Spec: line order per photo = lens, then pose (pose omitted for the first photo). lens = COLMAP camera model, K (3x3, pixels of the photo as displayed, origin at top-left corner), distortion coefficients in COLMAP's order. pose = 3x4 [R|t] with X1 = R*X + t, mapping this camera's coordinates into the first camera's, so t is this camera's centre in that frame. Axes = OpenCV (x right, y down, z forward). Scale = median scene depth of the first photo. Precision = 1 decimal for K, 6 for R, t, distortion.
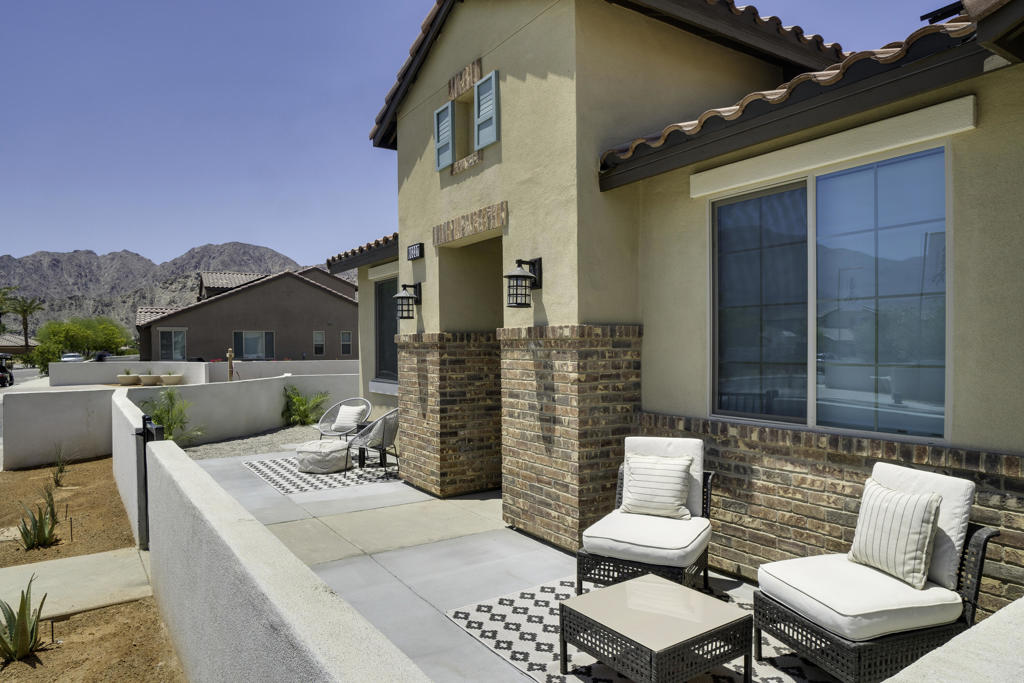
lens RADIAL K [[630.4, 0, 512.9], [0, 630.4, 366.0], [0, 0, 1]] dist [-0.018903, 0.000167]
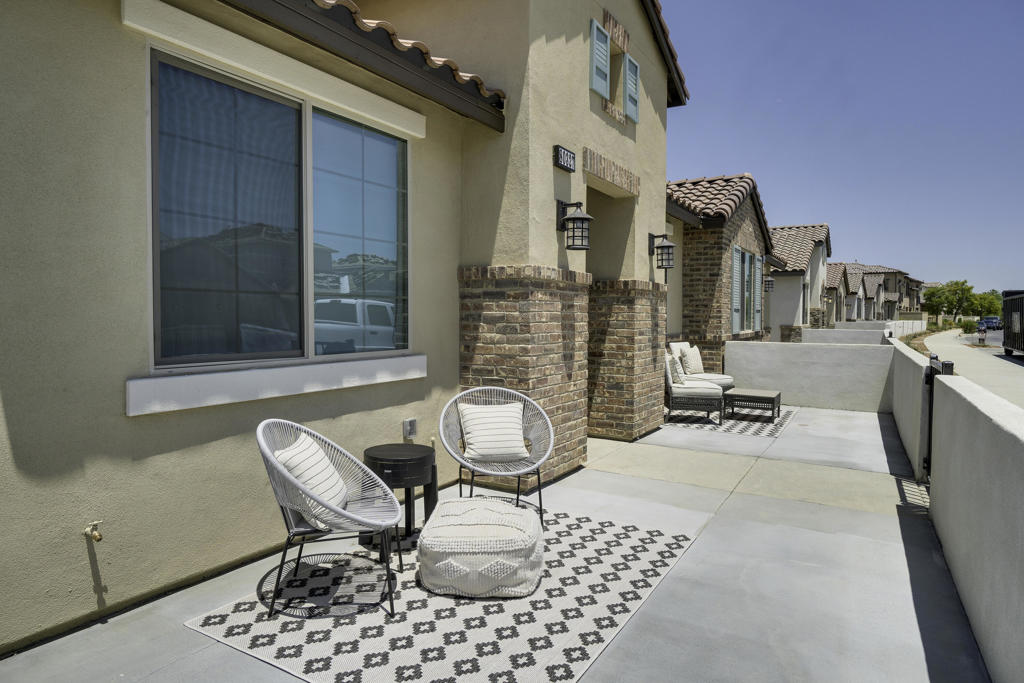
lens RADIAL K [[609.8, 0, 515.9], [0, 609.8, 335.6], [0, 0, 1]] dist [-0.002859, 0.000094]
pose [[-0.427365, -0.022235, 0.903806, -0.990660], [0.028514, 0.998869, 0.038057, -0.003365], [-0.903630, 0.042035, -0.426247, 1.722863]]
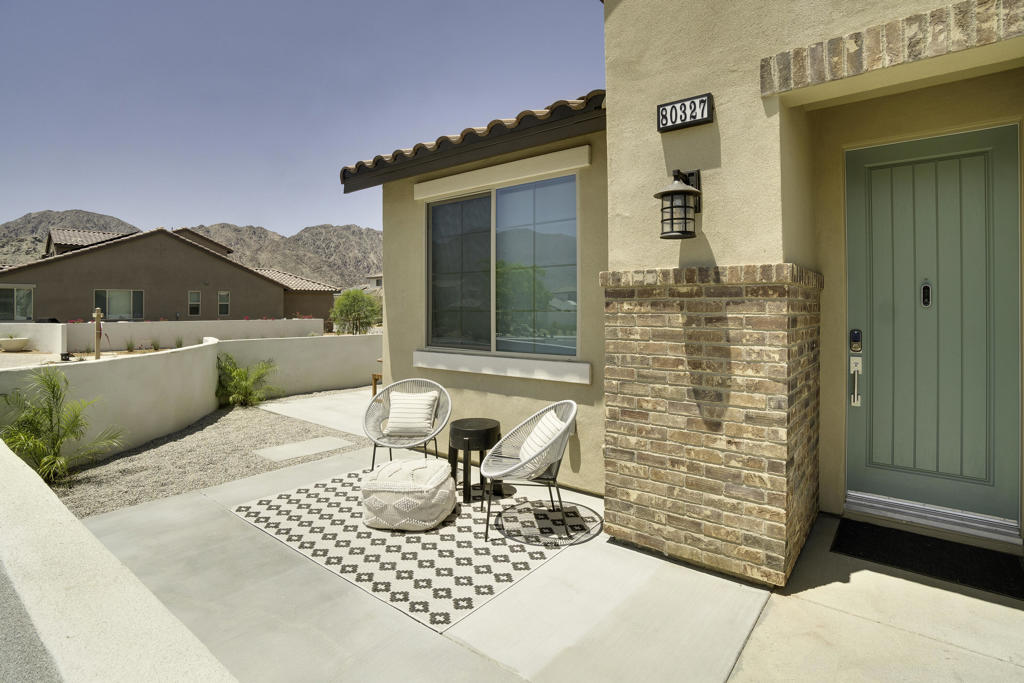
lens RADIAL K [[515.7, 0, 512.4], [0, 515.7, 304.4], [0, 0, 1]] dist [-0.063183, 0.024323]
pose [[0.954425, 0.006139, 0.298389, -0.530050], [0.005856, 0.999211, -0.039288, -0.006476], [-0.298394, 0.039245, 0.953636, 0.812554]]
